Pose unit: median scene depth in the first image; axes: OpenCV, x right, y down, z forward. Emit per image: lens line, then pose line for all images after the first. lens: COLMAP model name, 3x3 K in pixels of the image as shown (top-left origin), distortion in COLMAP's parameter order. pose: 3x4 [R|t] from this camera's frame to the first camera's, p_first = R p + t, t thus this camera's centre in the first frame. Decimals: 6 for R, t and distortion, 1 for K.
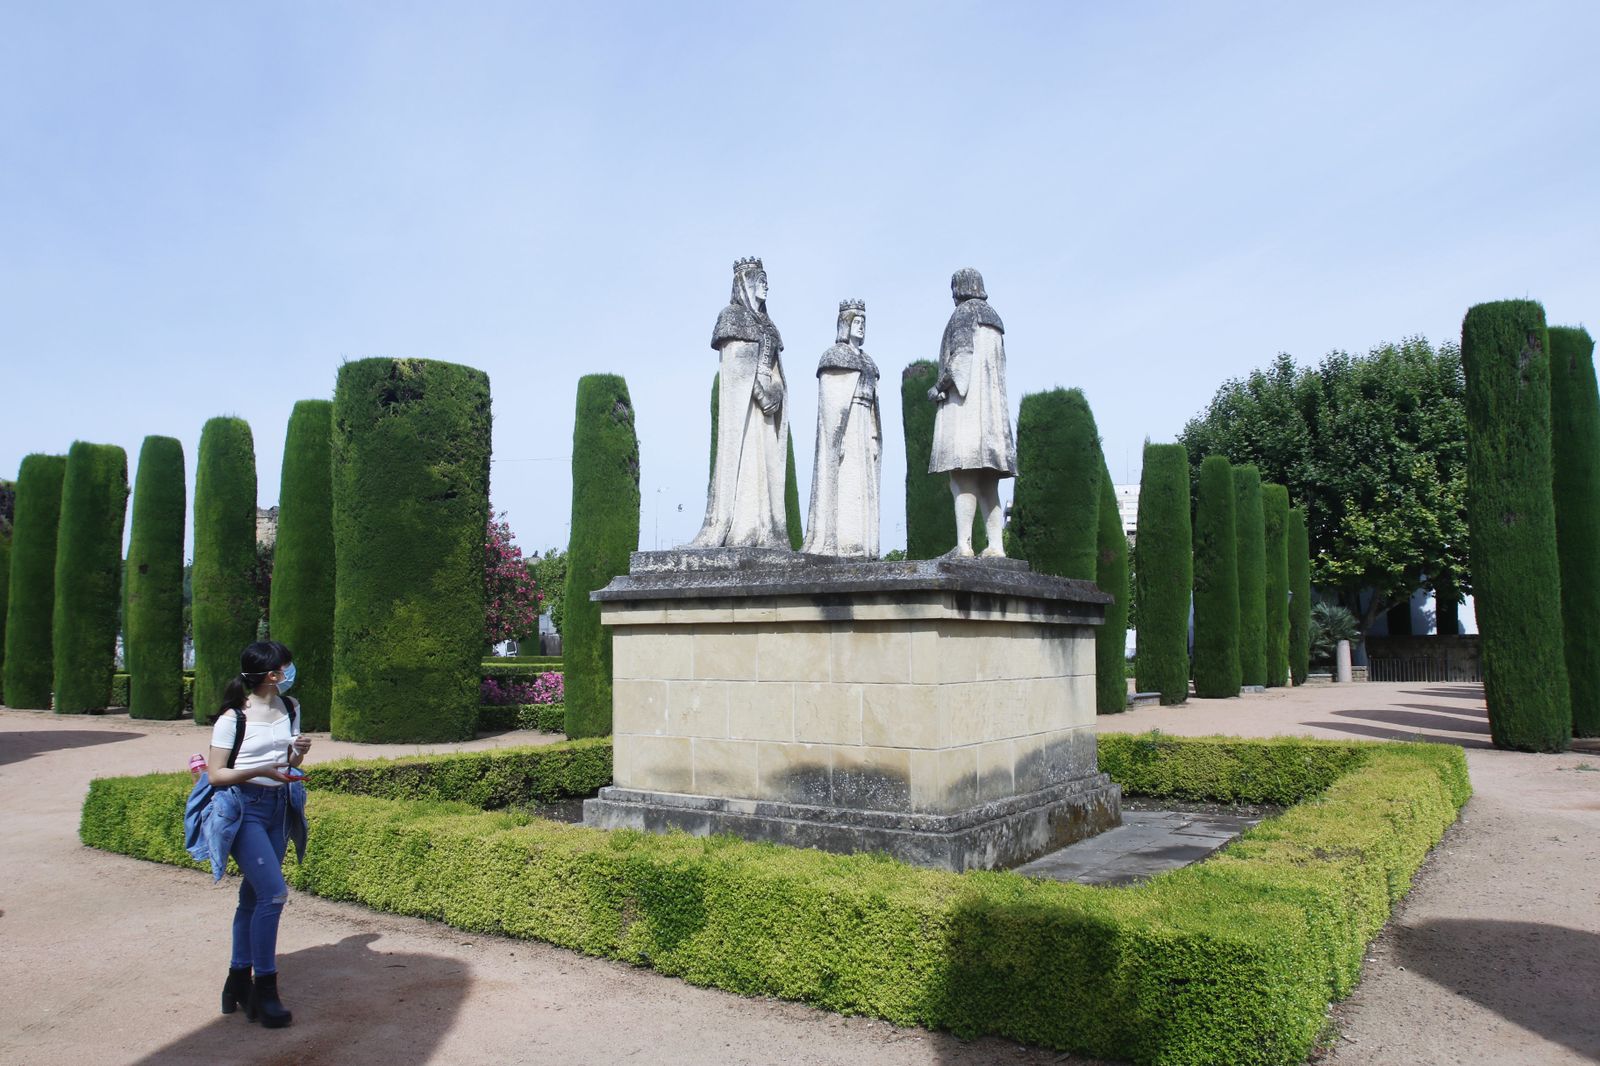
lens RADIAL K [[1161.6, 0, 800.0], [0, 1161.6, 533.0], [0, 0, 1]] dist [-0.102052, 0.076401]
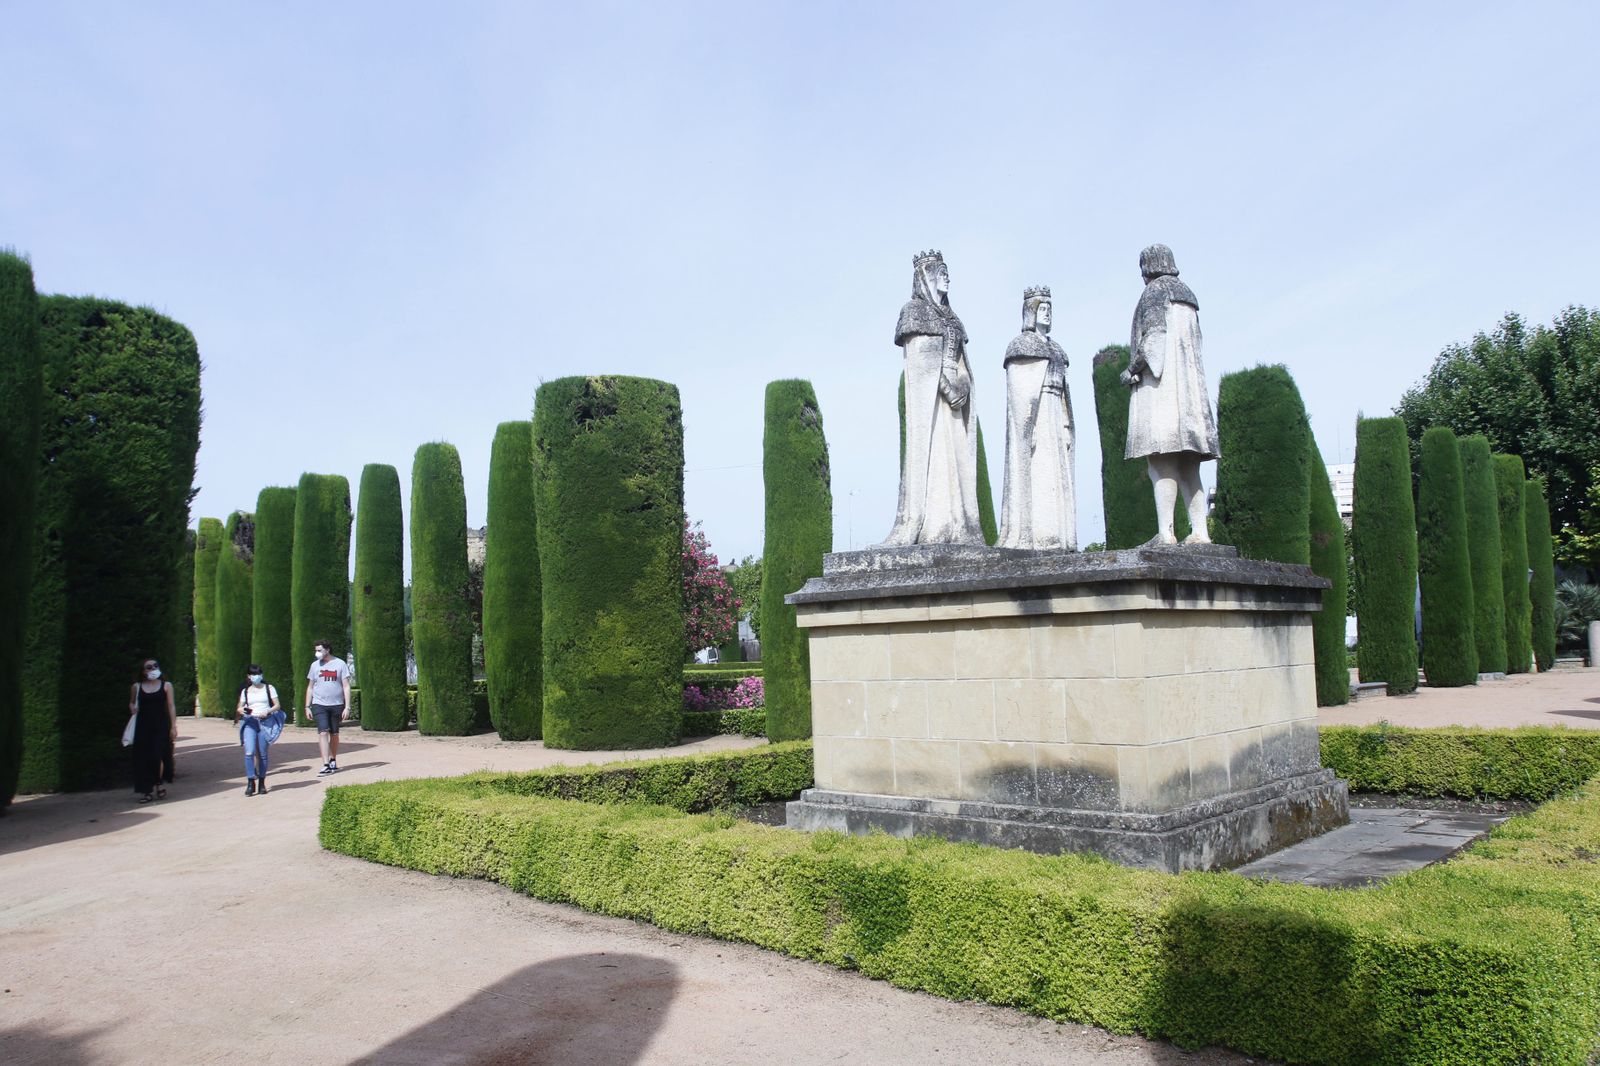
lens RADIAL K [[1165.4, 0, 800.0], [0, 1165.4, 533.0], [0, 0, 1]] dist [-0.093992, 0.058284]
pose [[0.985324, -0.042684, -0.165272, 0.000913], [0.042529, 0.999085, -0.004477, 0.002188], [0.165312, -0.002618, 0.986238, 0.005999]]
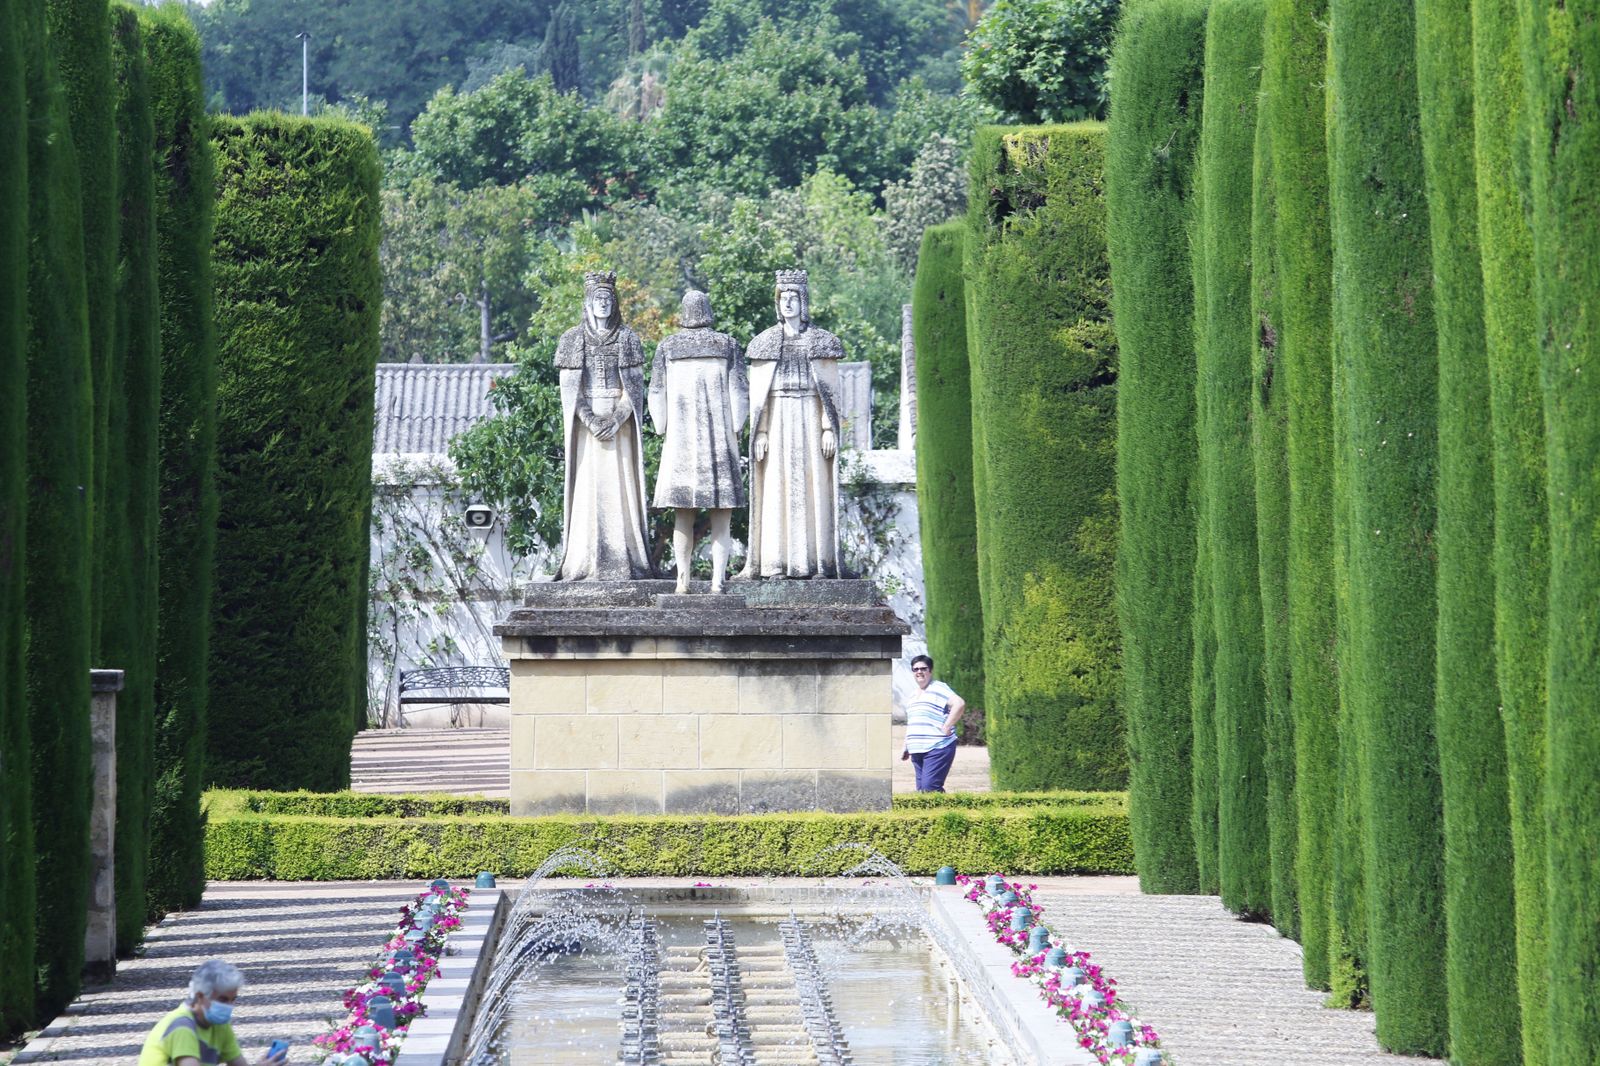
lens RADIAL K [[8997.4, 0, 800.0], [0, 8997.4, 533.0], [0, 0, 1]] dist [0.323235, -6.330011]
pose [[0.613717, 0.001243, -0.789525, 5.893089], [0.077863, 0.995029, 0.062091, -0.469013], [0.785677, -0.099581, 0.610569, -3.402169]]
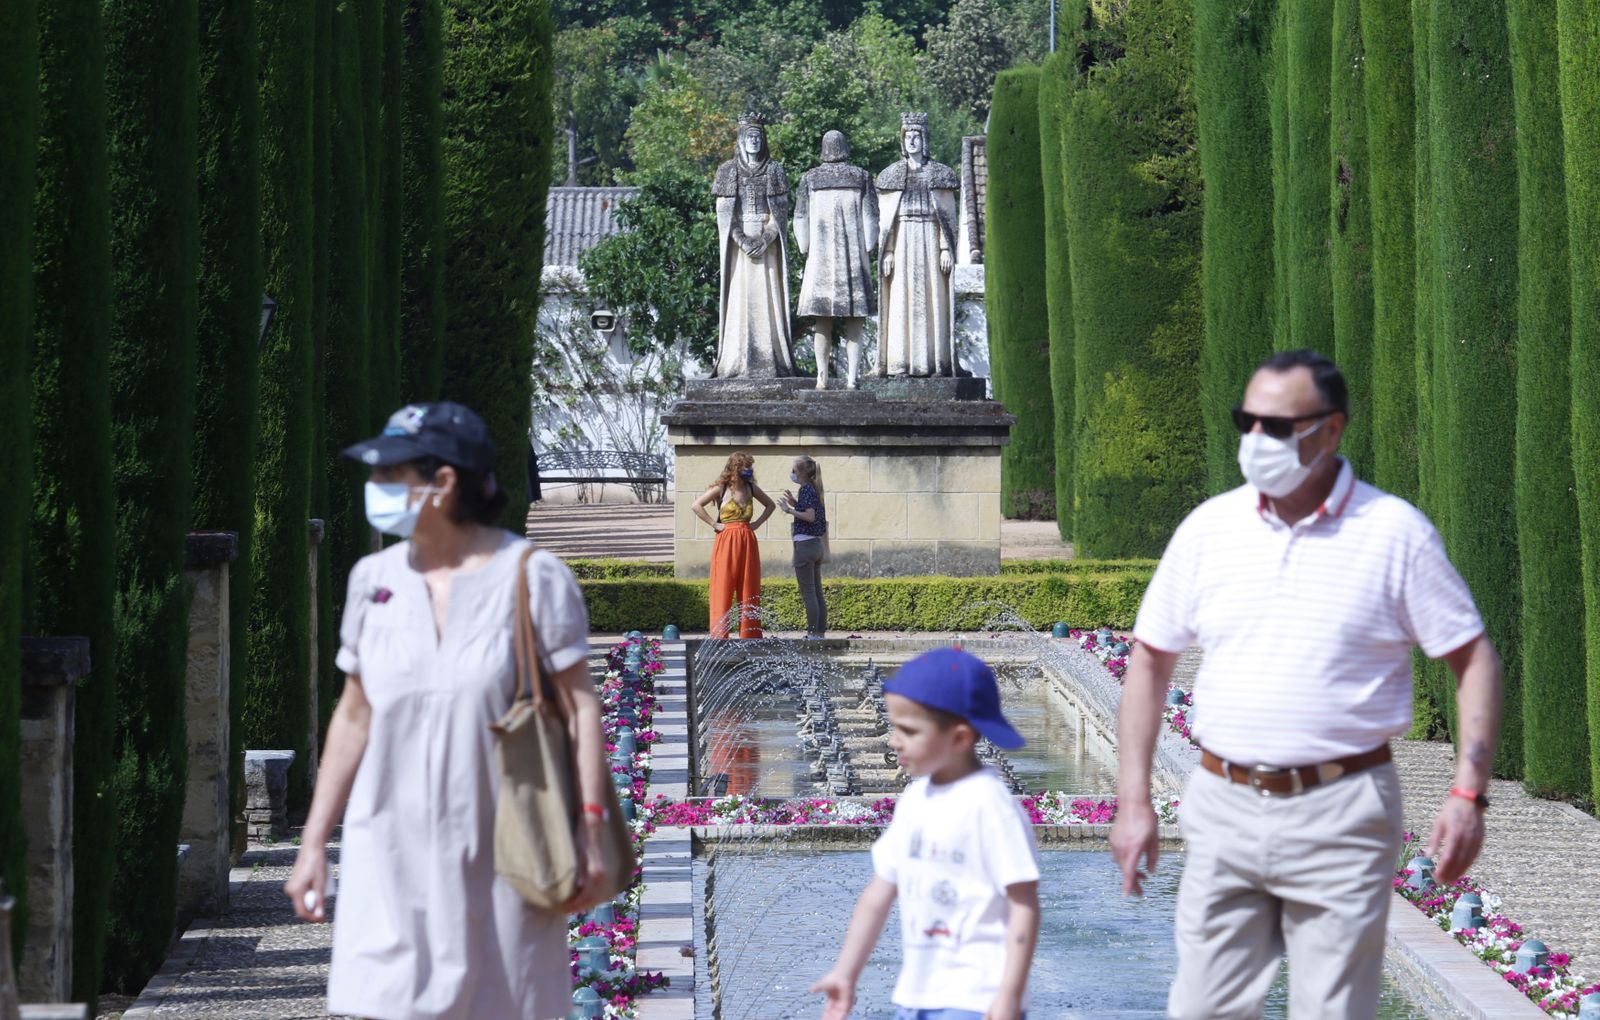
lens RADIAL K [[7863.0, 0, 802.1], [0, 7863.0, 572.9], [0, 0, 1]] dist [0.075494, 2.381457]
pose [[0.608084, 0.027355, -0.793401, 5.991641], [0.074907, 0.992970, 0.091647, -0.486931], [0.790331, -0.115161, 0.601760, -3.554190]]
